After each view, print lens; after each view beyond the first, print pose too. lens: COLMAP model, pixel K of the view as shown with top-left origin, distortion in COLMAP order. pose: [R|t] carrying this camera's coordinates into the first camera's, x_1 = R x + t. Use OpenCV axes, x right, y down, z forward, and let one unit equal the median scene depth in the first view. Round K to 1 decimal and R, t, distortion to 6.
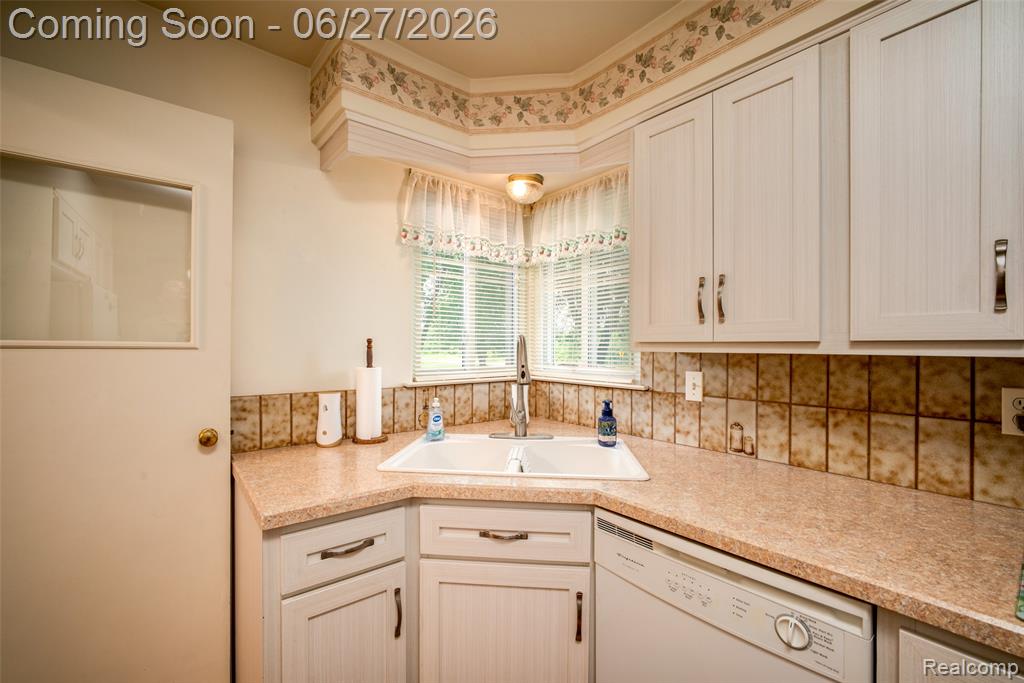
lens RADIAL K [[428.3, 0, 514.9], [0, 428.3, 348.9], [0, 0, 1]] dist [-0.033825, 0.000097]
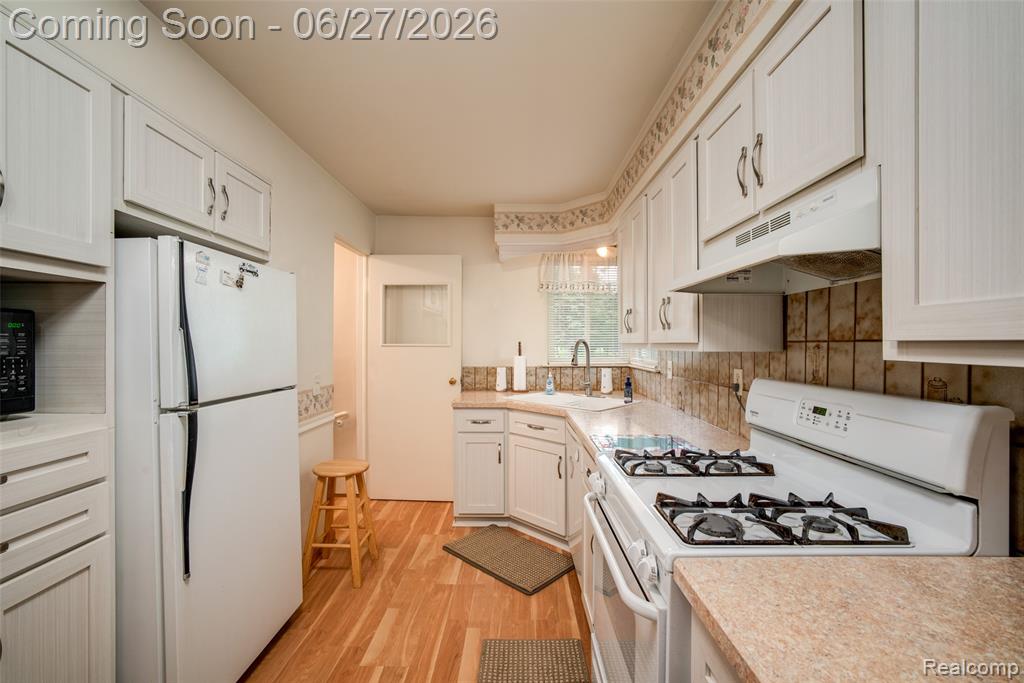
lens RADIAL K [[428.3, 0, 514.9], [0, 428.3, 348.9], [0, 0, 1]] dist [-0.033825, 0.000097]
pose [[0.772572, 0.003669, -0.634917, 0.988269], [0.000644, 0.999978, 0.006562, -0.004422], [0.634927, -0.005478, 0.772553, -0.631041]]
